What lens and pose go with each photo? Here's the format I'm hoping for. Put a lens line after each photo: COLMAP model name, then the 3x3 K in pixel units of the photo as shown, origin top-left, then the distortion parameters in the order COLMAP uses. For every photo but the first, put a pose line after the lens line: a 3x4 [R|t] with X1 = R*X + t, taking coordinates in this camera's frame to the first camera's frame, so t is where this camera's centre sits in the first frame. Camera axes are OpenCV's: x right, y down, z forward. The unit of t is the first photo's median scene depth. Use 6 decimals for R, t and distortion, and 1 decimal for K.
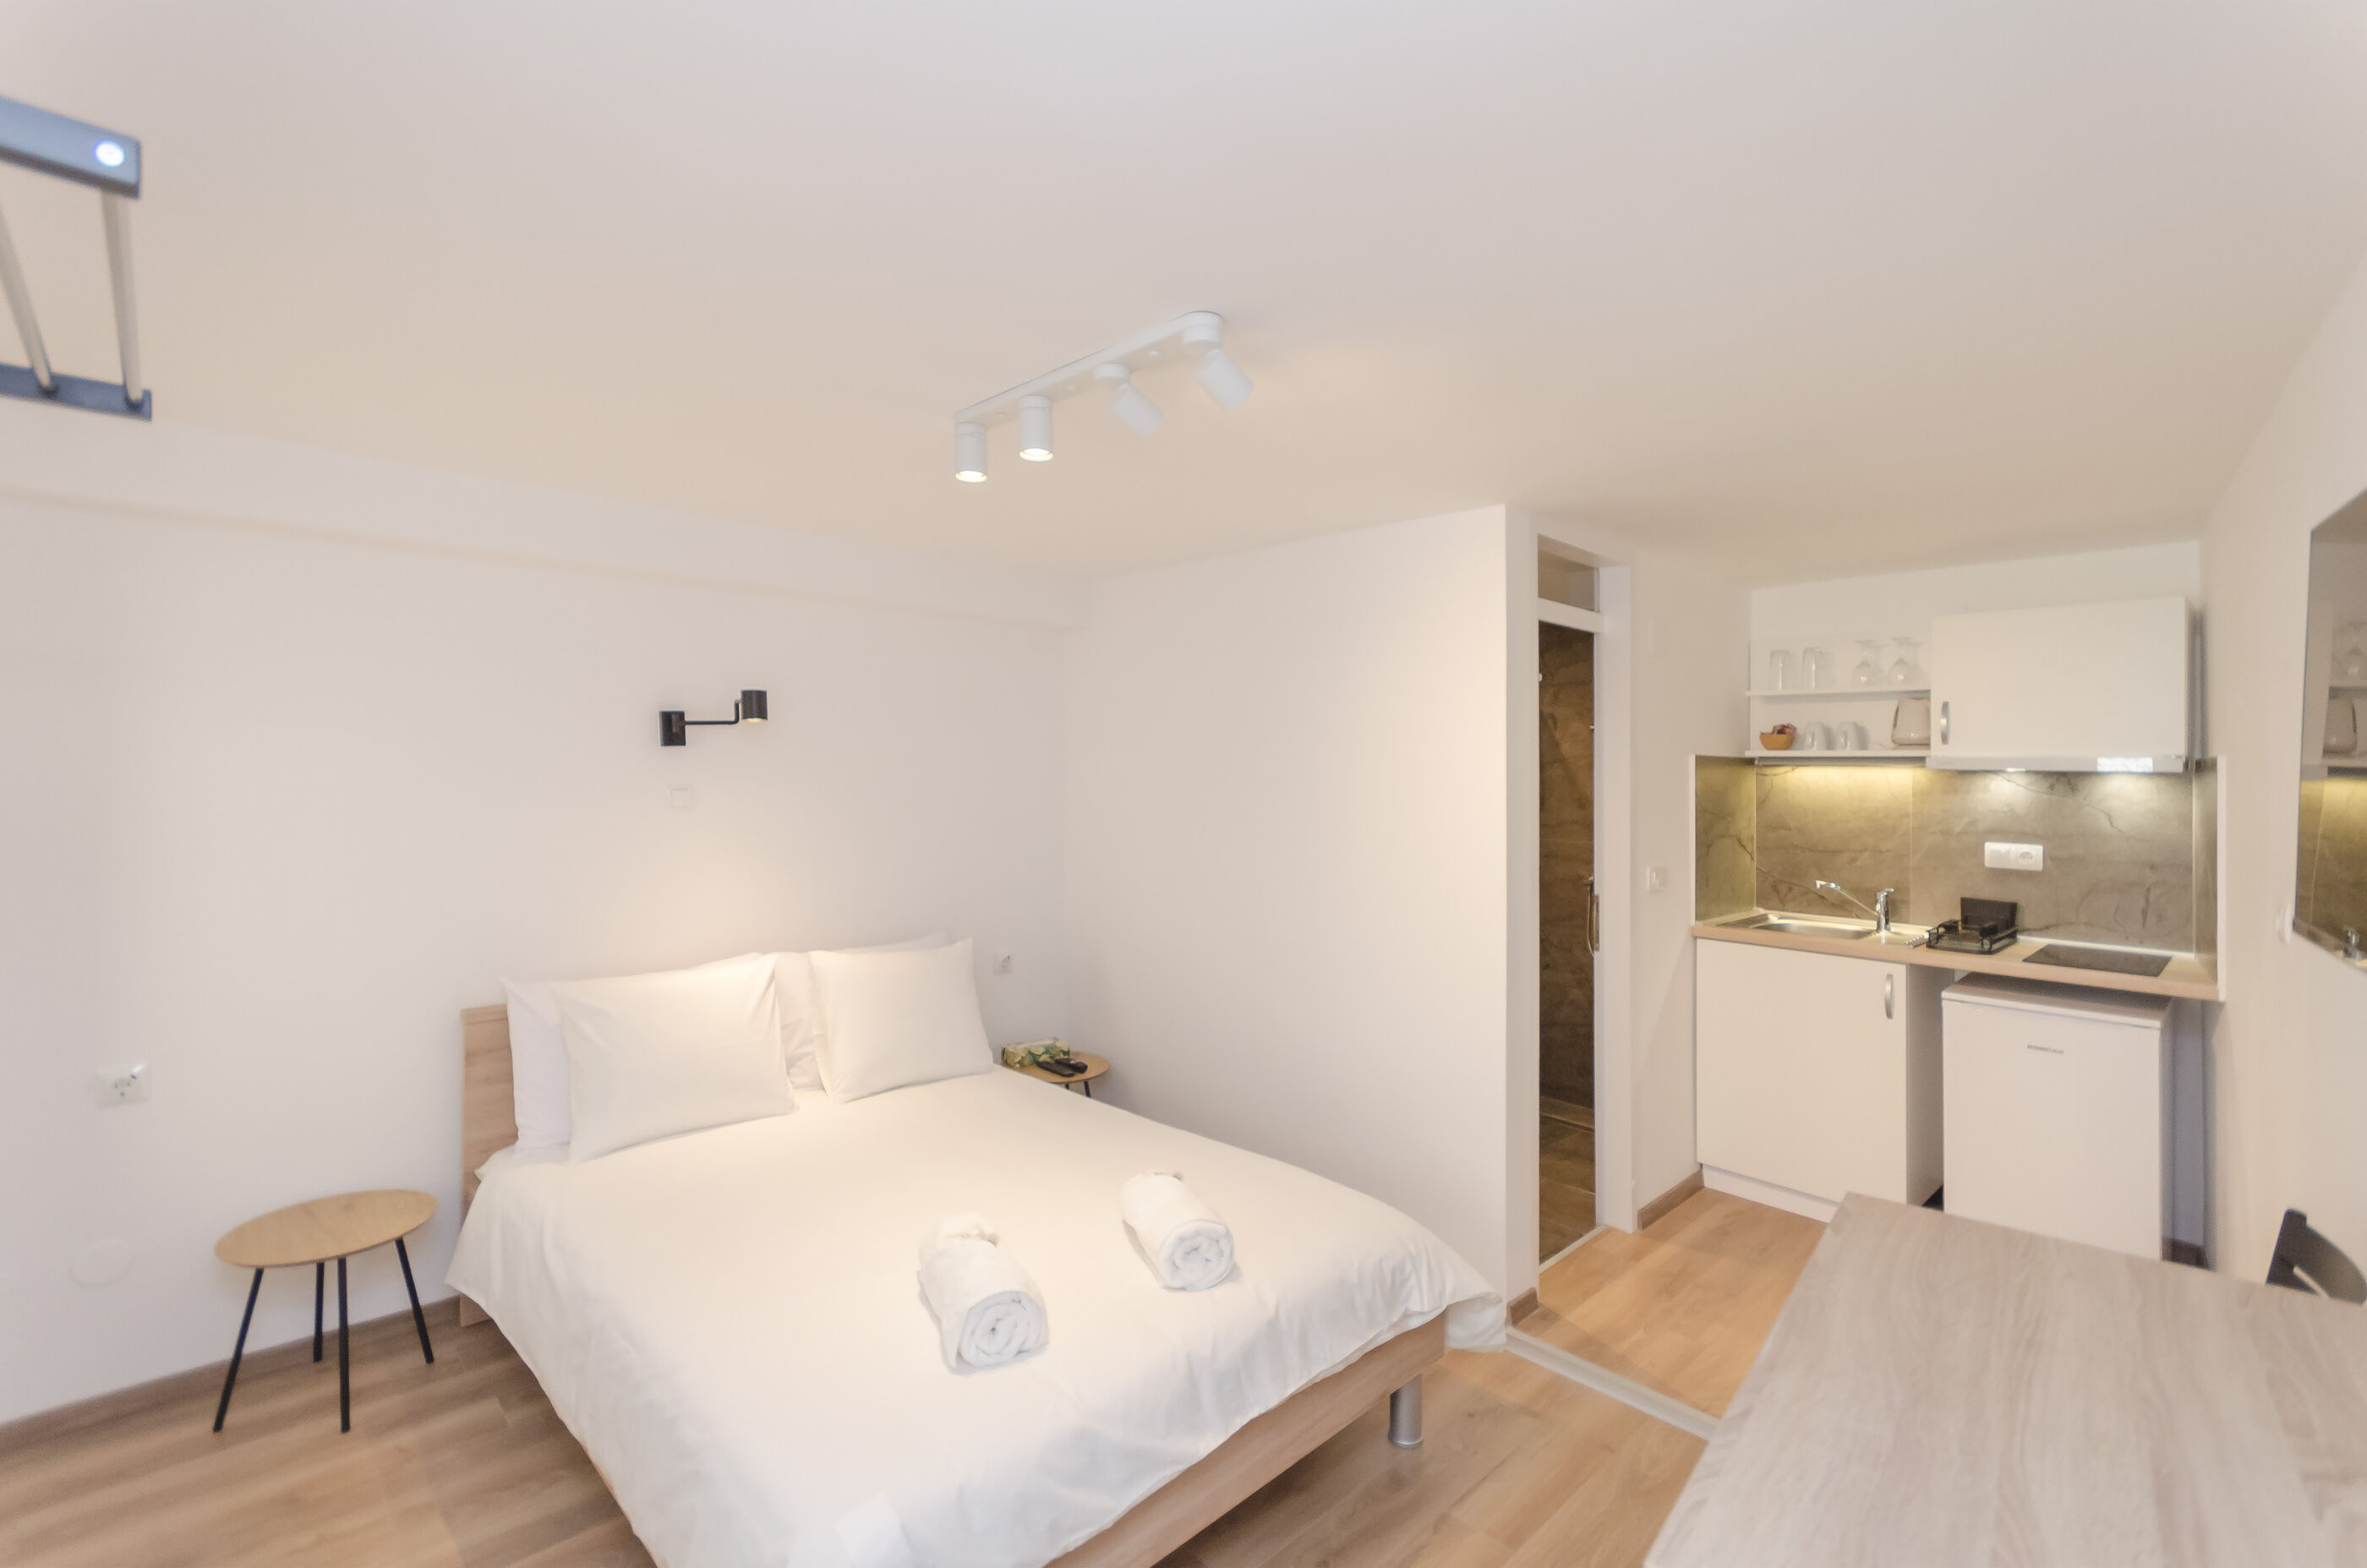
lens RADIAL K [[1049.6, 0, 1171.8], [0, 1049.6, 725.3], [0, 0, 1]] dist [-0.000992, -0.000619]
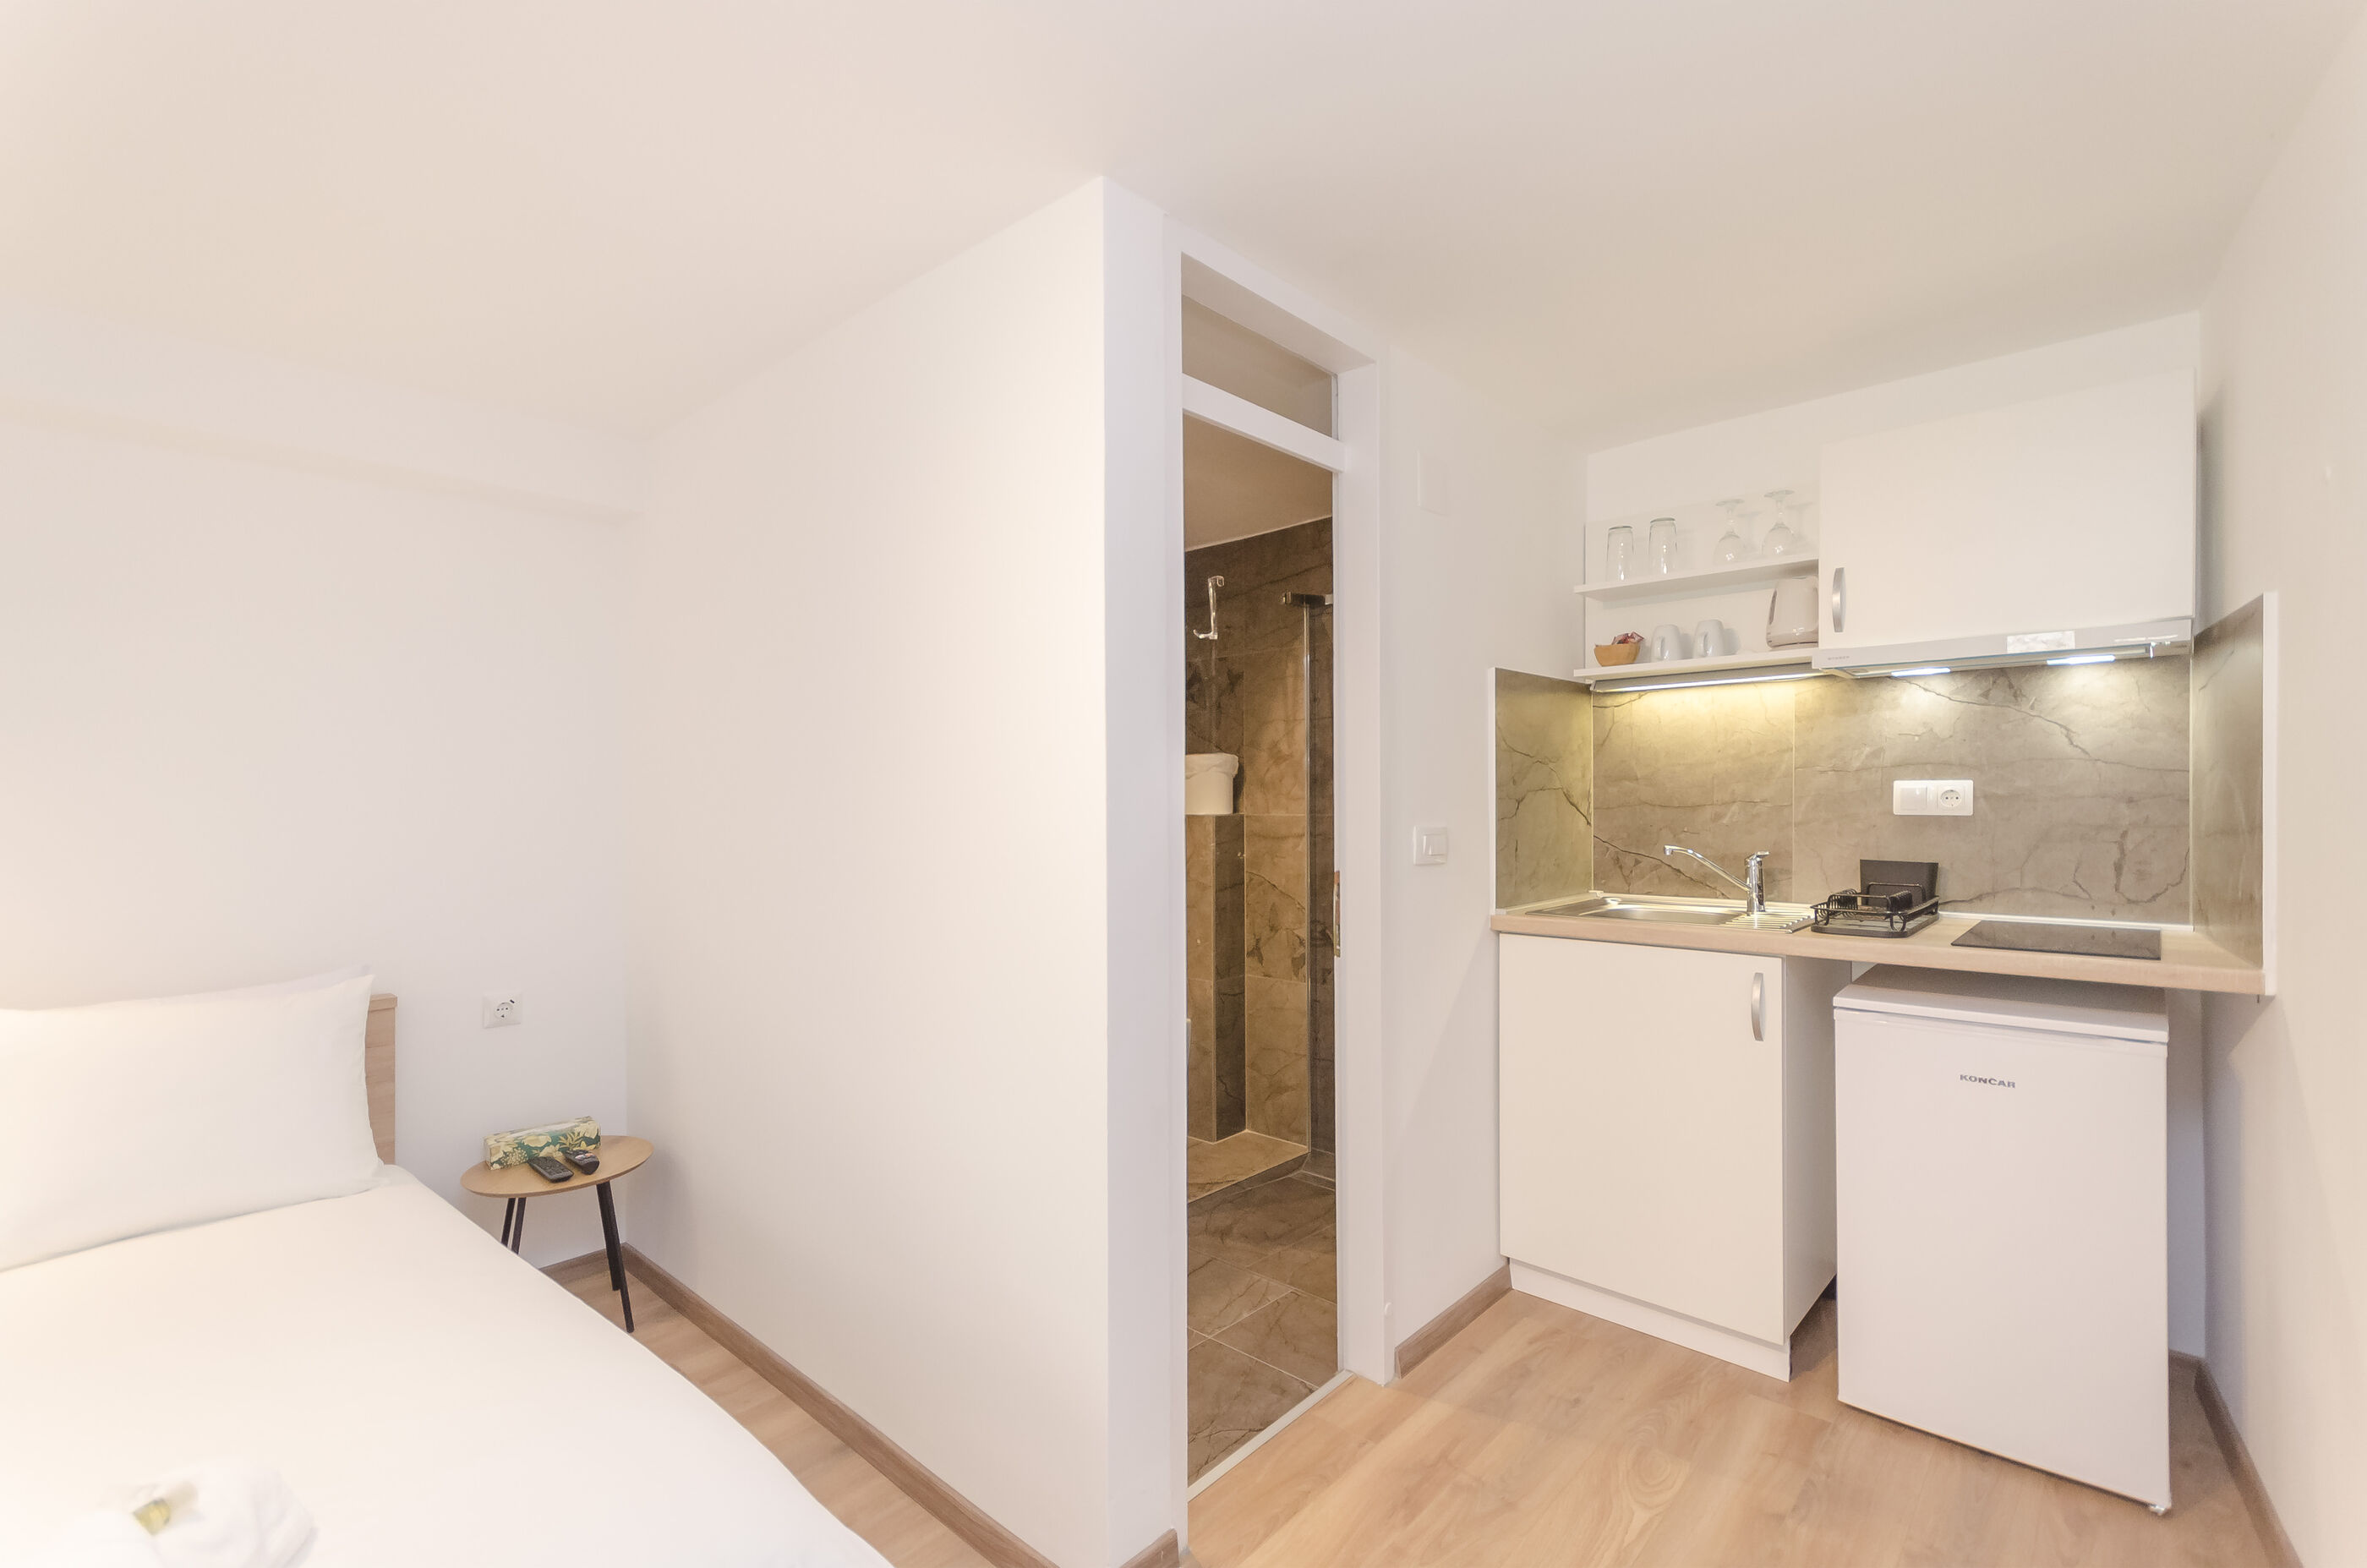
lens RADIAL K [[1050.2, 0, 1206.0], [0, 1050.2, 789.4], [0, 0, 1]] dist [0.003834, -0.000424]
pose [[0.995810, -0.024059, 0.088220, 0.261029], [0.021157, 0.999208, 0.033690, 0.085033], [-0.088961, -0.031682, 0.995531, 0.347741]]
